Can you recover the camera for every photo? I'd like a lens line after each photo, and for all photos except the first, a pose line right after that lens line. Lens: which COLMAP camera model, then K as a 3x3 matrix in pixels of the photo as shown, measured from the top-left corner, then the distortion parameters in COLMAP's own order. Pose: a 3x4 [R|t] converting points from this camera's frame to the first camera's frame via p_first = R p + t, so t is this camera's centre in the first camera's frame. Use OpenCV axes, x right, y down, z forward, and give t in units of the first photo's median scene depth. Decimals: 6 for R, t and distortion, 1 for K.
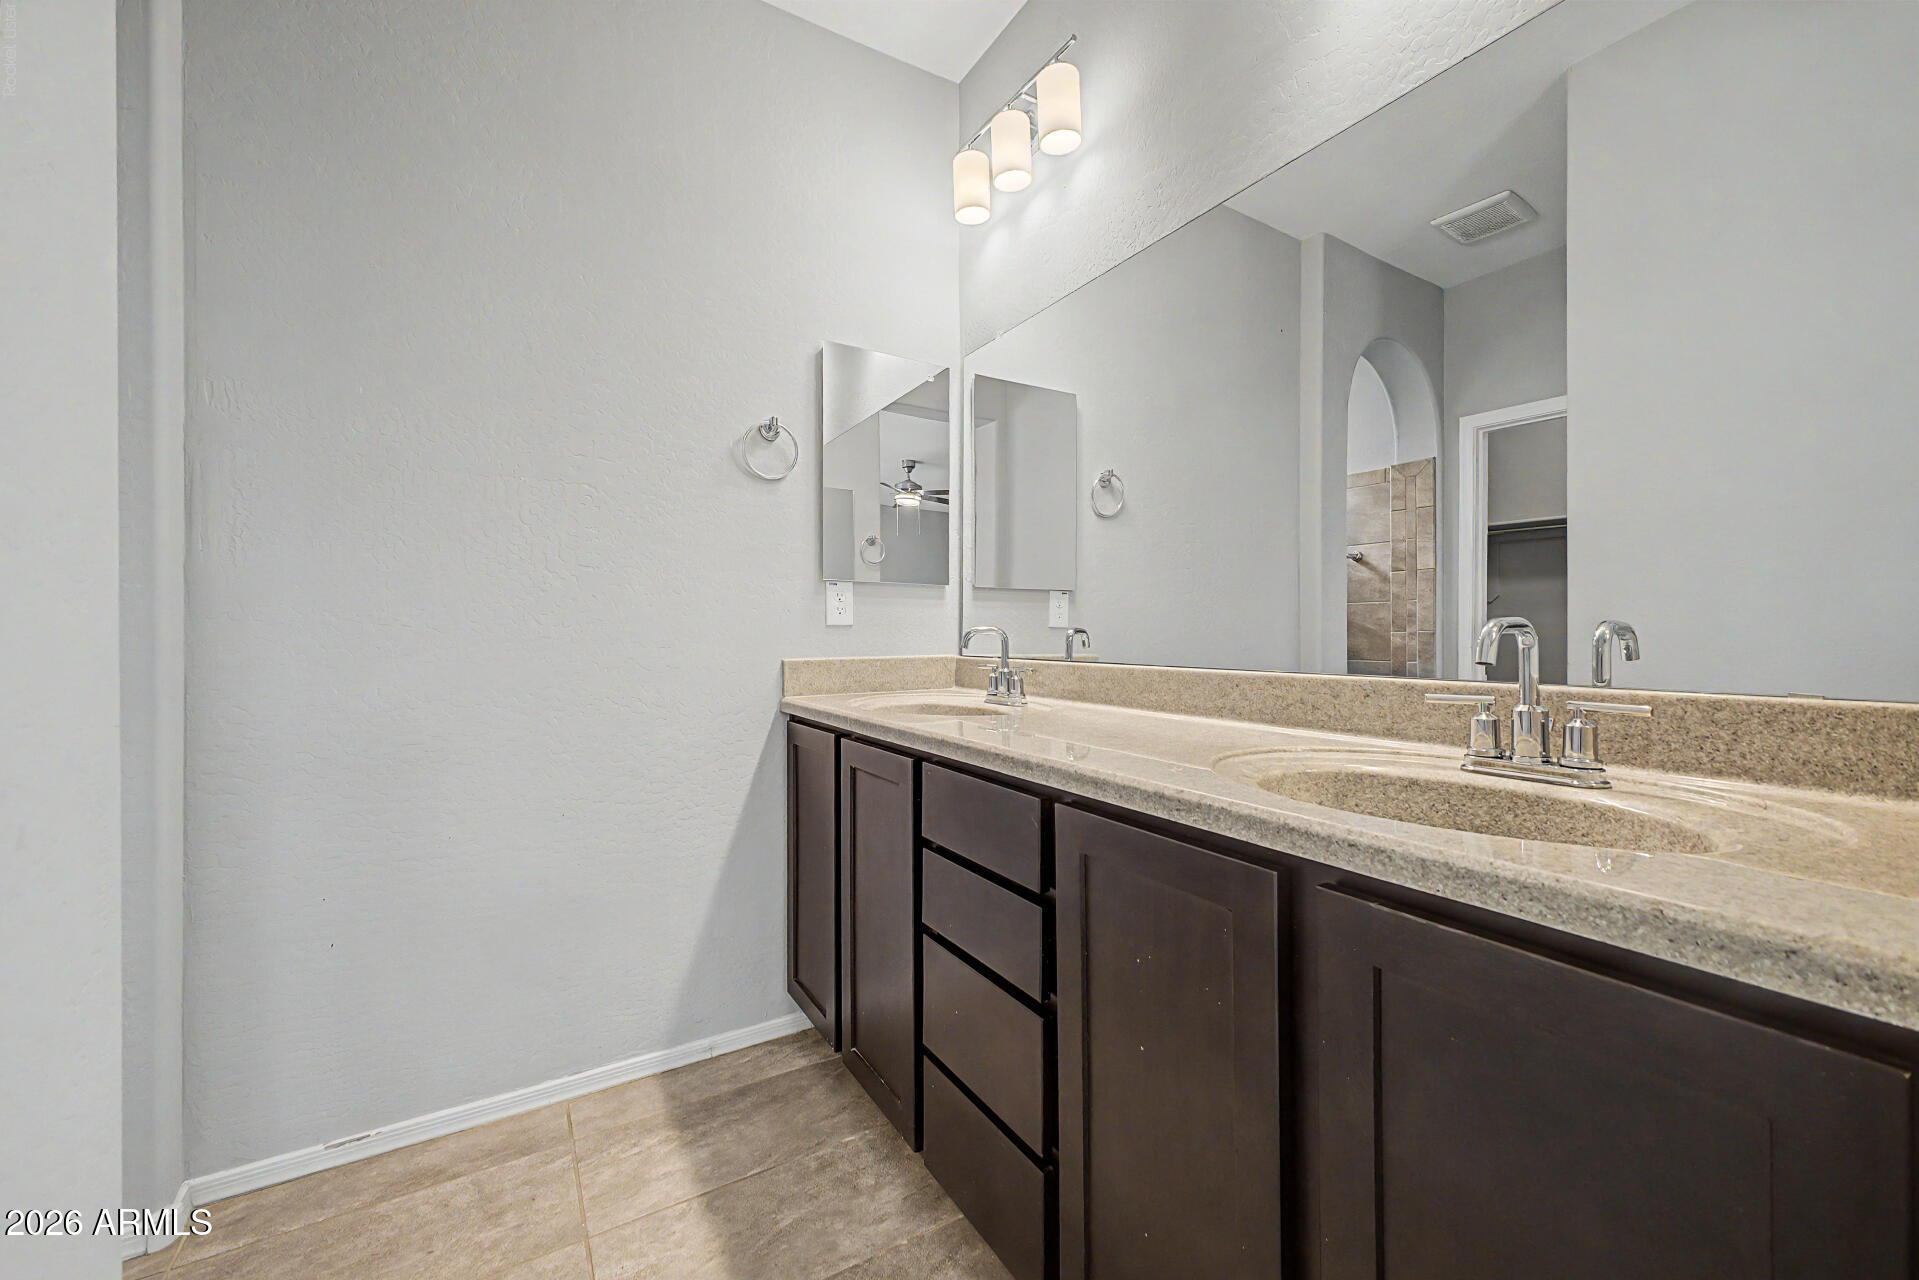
lens RADIAL K [[767.1, 0, 956.2], [0, 767.1, 634.8], [0, 0, 1]] dist [0.017991, -0.004004]
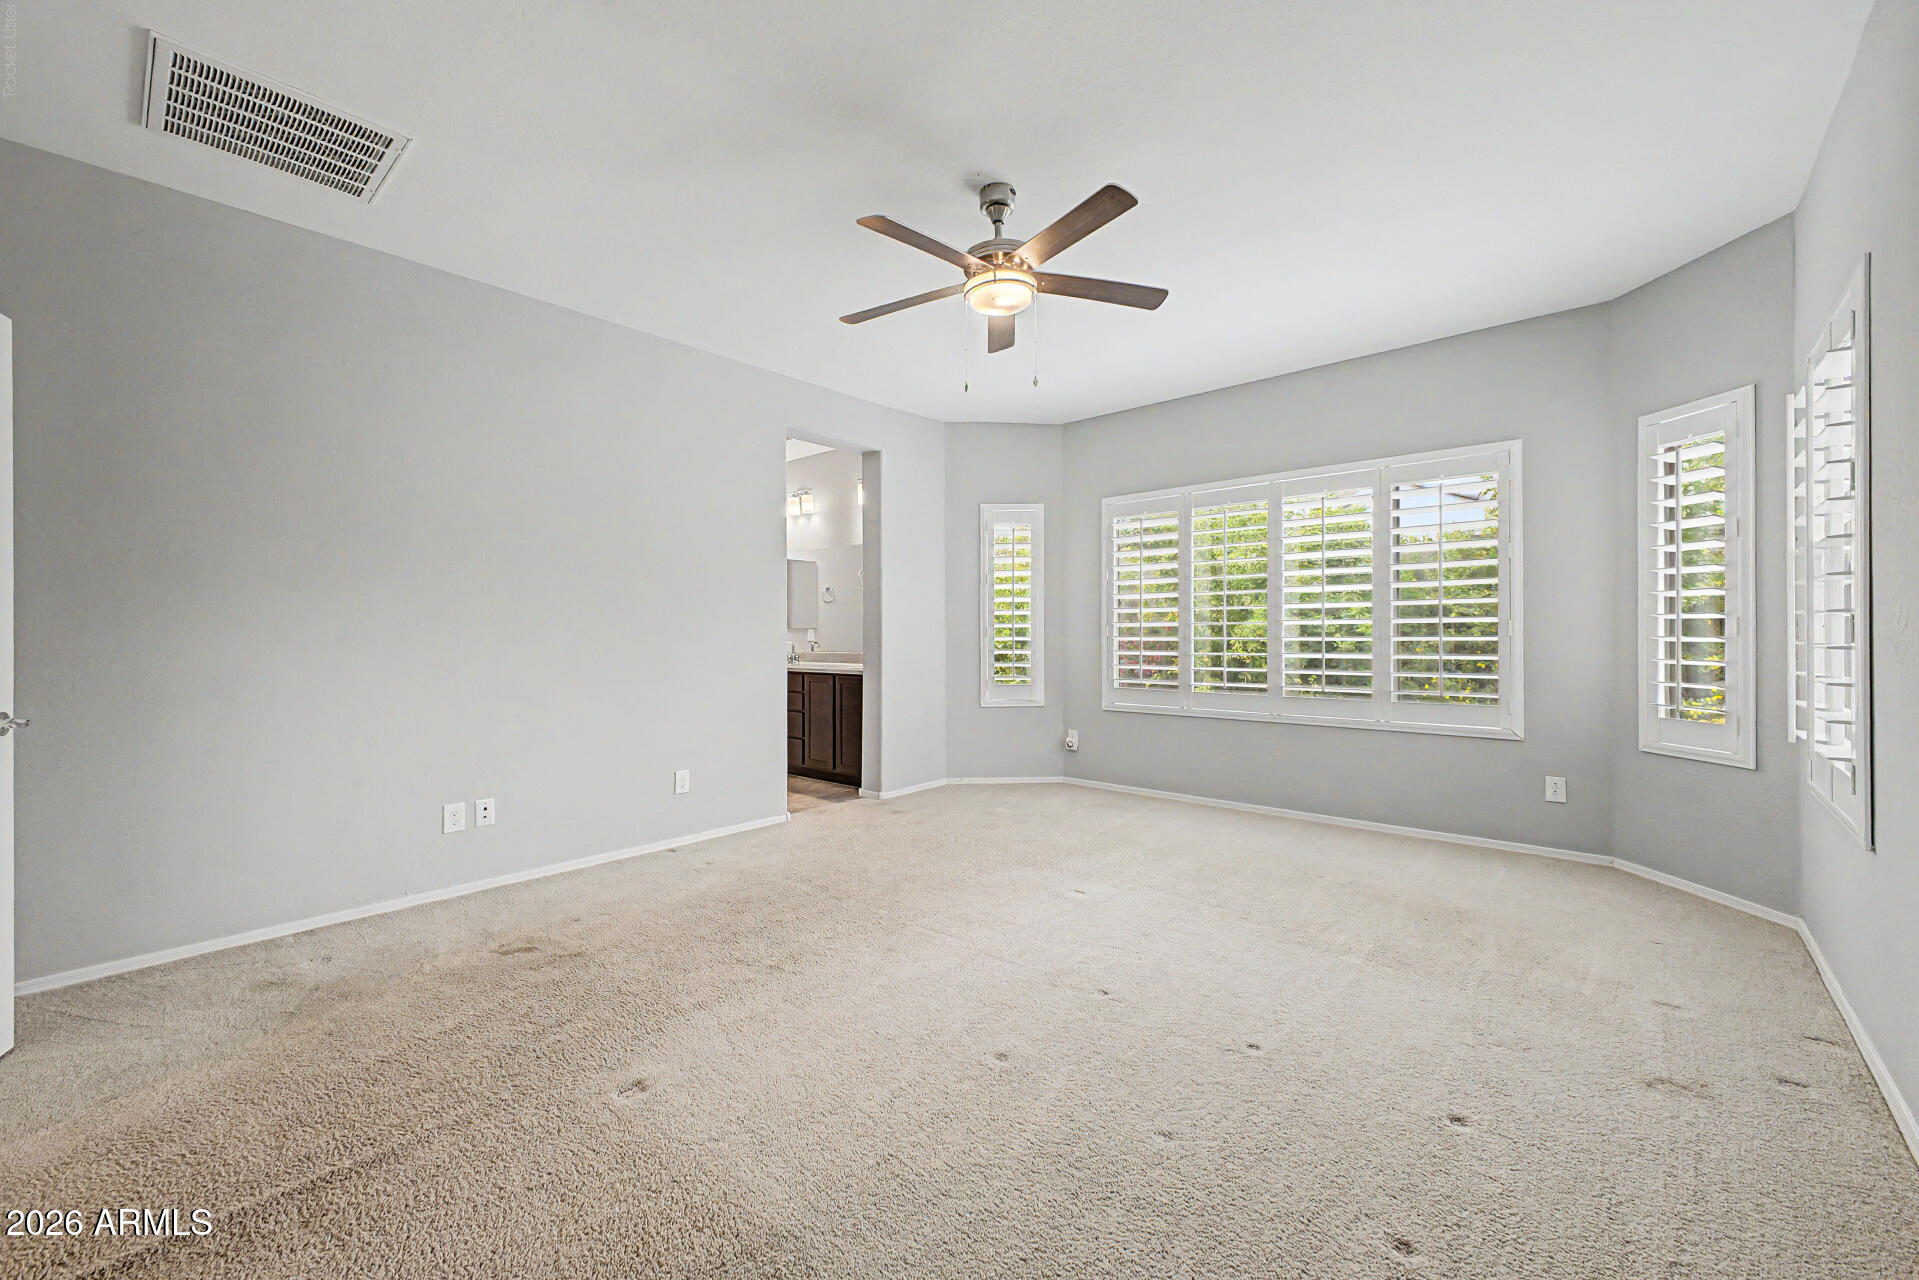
lens RADIAL K [[767.1, 0, 961.4], [0, 767.1, 630.4], [0, 0, 1]] dist [0.017991, -0.004004]
pose [[0.958952, -0.003553, 0.283546, -0.152927], [0.003208, 0.999993, 0.001680, -0.054553], [-0.283550, -0.000701, 0.958957, -2.060399]]
